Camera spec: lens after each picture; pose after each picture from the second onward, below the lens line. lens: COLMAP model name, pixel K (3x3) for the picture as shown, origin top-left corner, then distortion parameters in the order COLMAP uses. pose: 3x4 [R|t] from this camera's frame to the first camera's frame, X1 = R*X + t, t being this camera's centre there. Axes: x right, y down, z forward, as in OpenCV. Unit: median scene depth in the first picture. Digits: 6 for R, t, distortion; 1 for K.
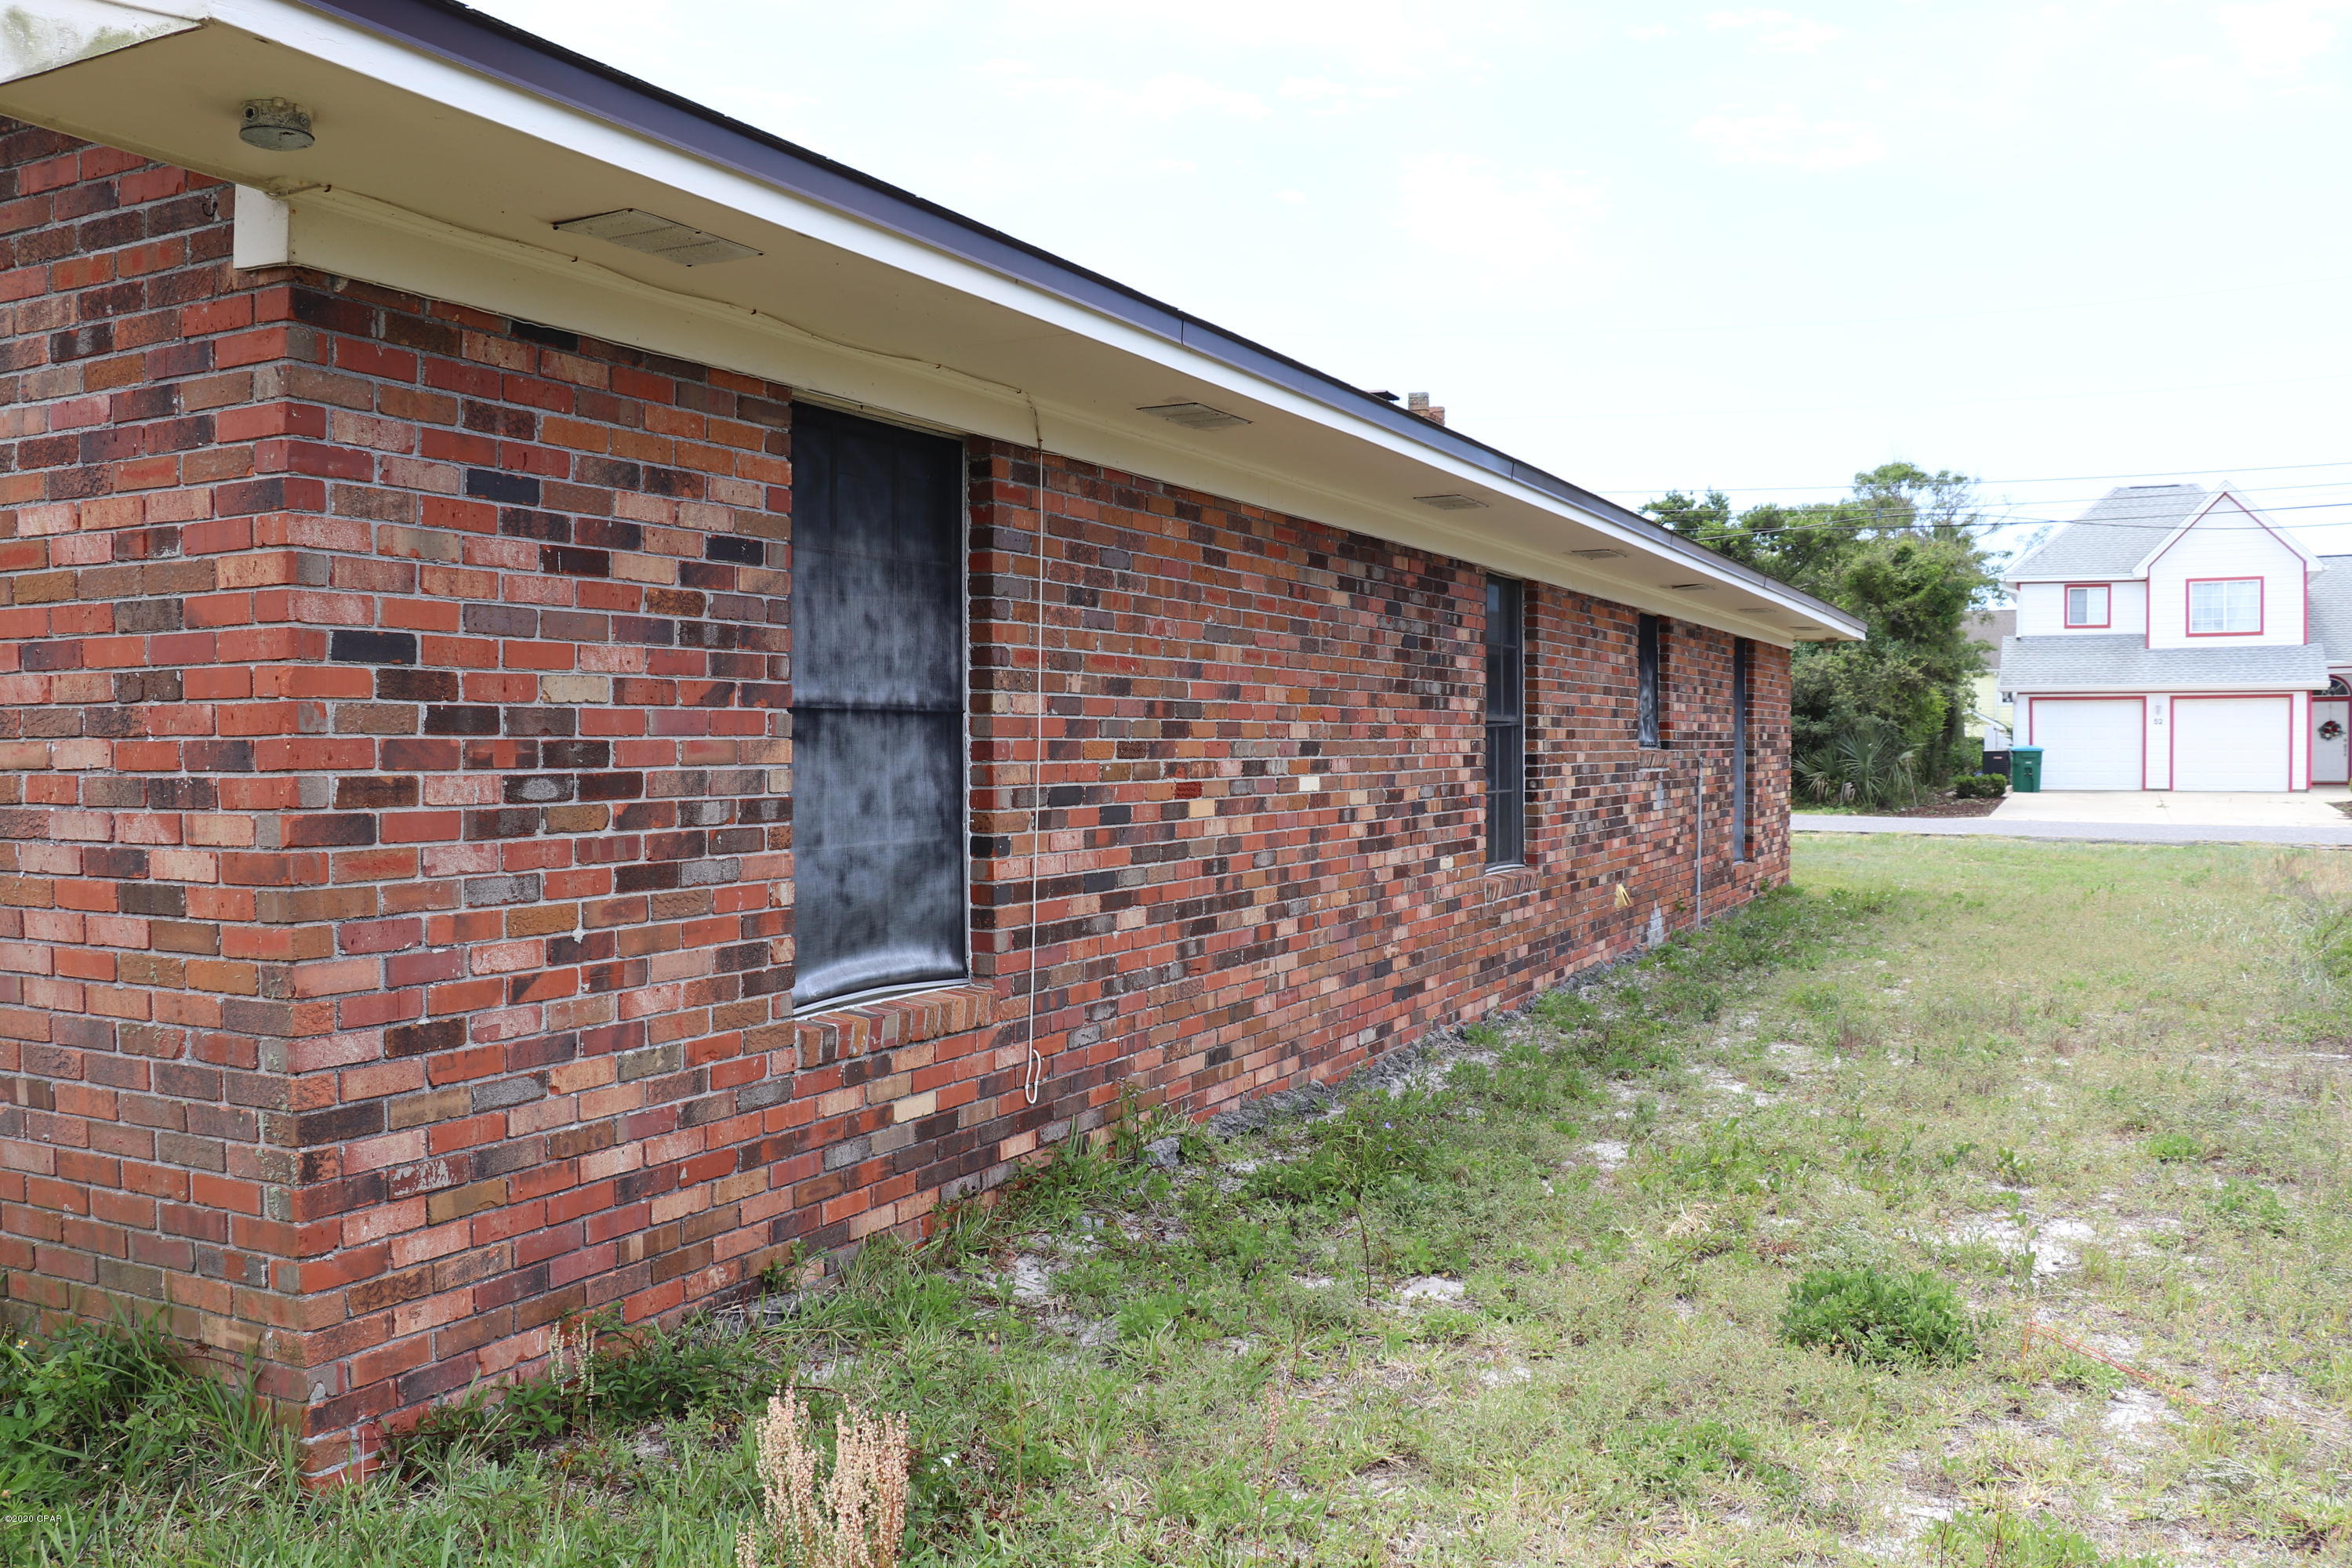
lens RADIAL K [[1951.9, 0, 1176.0], [0, 1951.9, 784.0], [0, 0, 1]] dist [-0.188474, 0.165869]
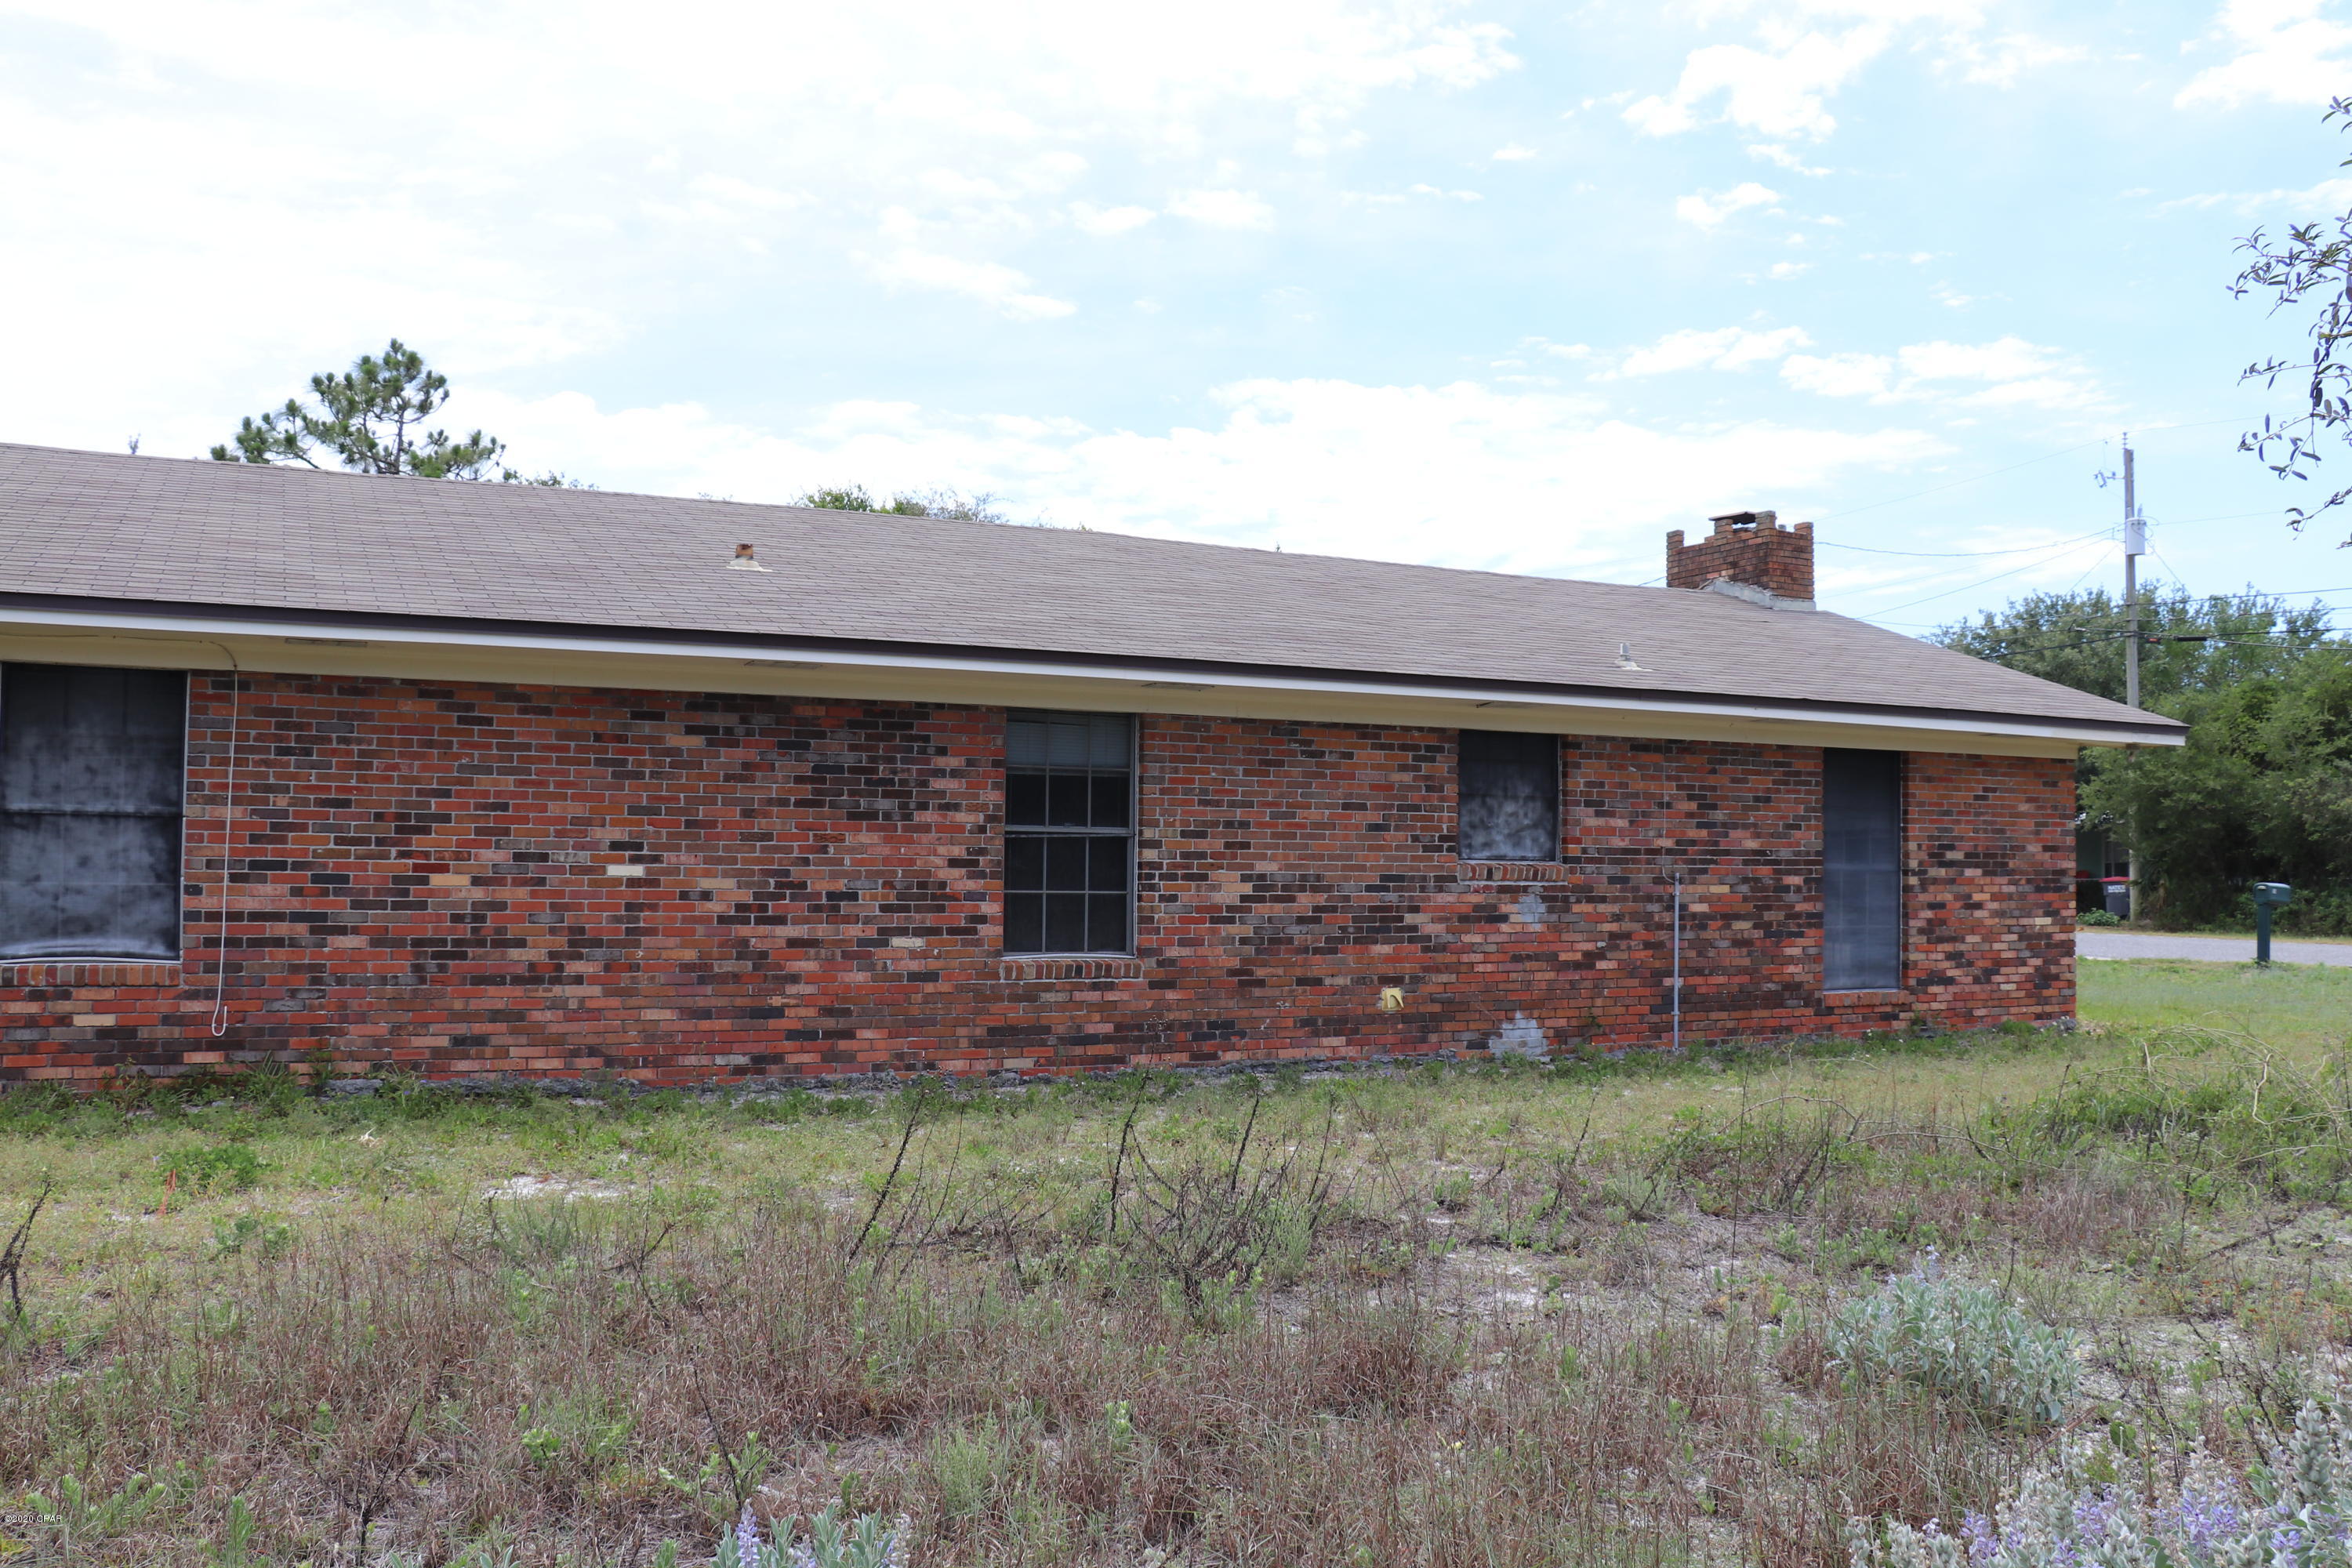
lens RADIAL K [[1951.9, 0, 1176.0], [0, 1951.9, 784.0], [0, 0, 1]] dist [-0.188474, 0.165869]
pose [[0.790267, -0.011587, -0.612654, 1.605450], [-0.027752, 0.998119, -0.054674, 0.003086], [0.612134, 0.060209, 0.788458, 0.158340]]
